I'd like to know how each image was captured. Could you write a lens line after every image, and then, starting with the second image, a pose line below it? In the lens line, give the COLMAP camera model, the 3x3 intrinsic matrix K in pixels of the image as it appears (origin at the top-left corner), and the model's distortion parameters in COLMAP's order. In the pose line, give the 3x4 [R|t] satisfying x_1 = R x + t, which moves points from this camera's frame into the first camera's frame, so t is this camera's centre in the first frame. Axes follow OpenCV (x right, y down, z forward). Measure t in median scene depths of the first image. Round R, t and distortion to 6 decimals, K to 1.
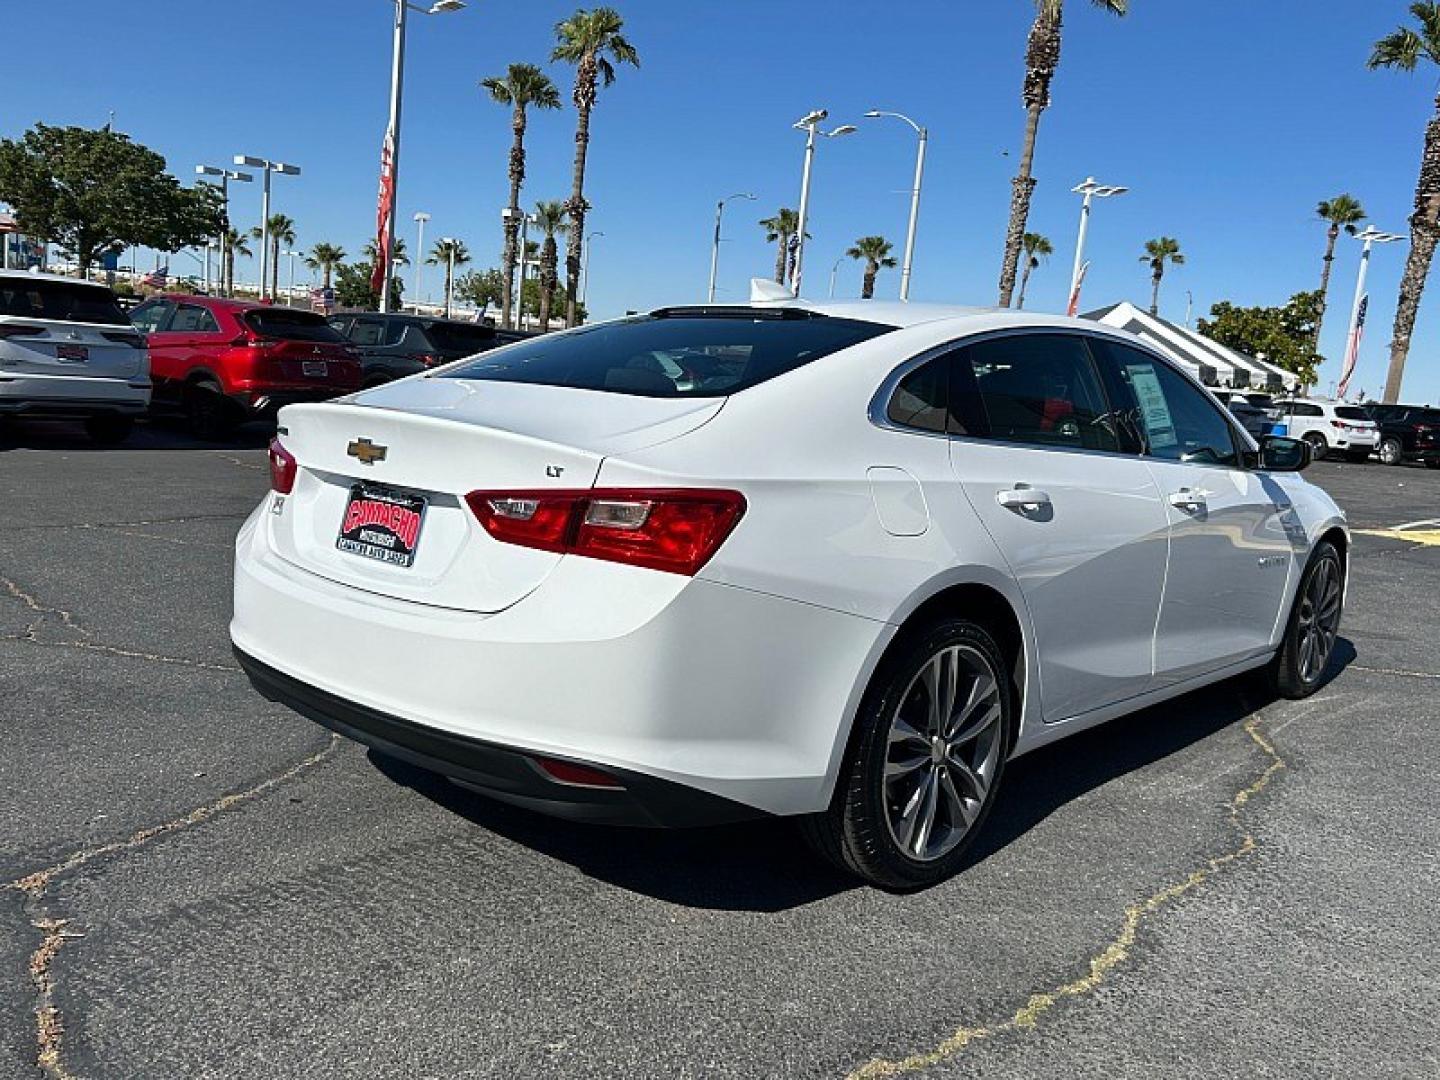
lens RADIAL K [[1227.0, 0, 719.9], [0, 1227.0, 521.9], [0, 0, 1]] dist [0.020142, -0.008928]
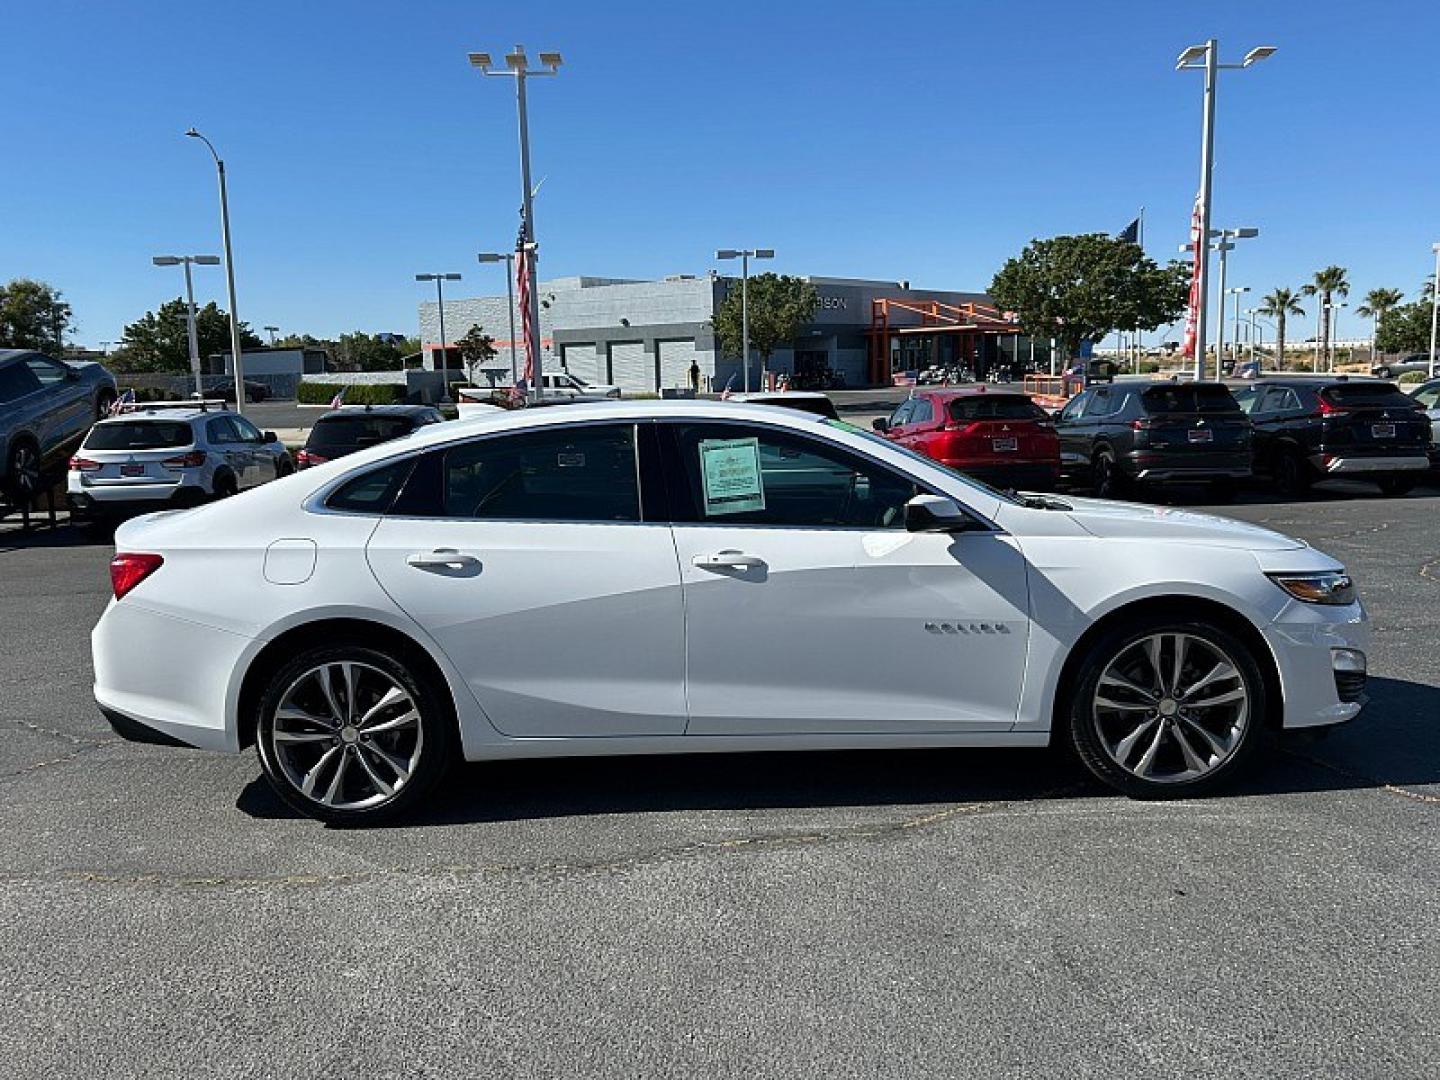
lens RADIAL K [[1214.6, 0, 720.0], [0, 1214.6, 540.0], [0, 0, 1]] dist [0.057675, -0.072550]
pose [[0.645446, -0.012327, -0.763707, 0.213690], [-0.014907, 0.999476, -0.028731, -0.001127], [0.763661, 0.029929, 0.644924, 0.053949]]
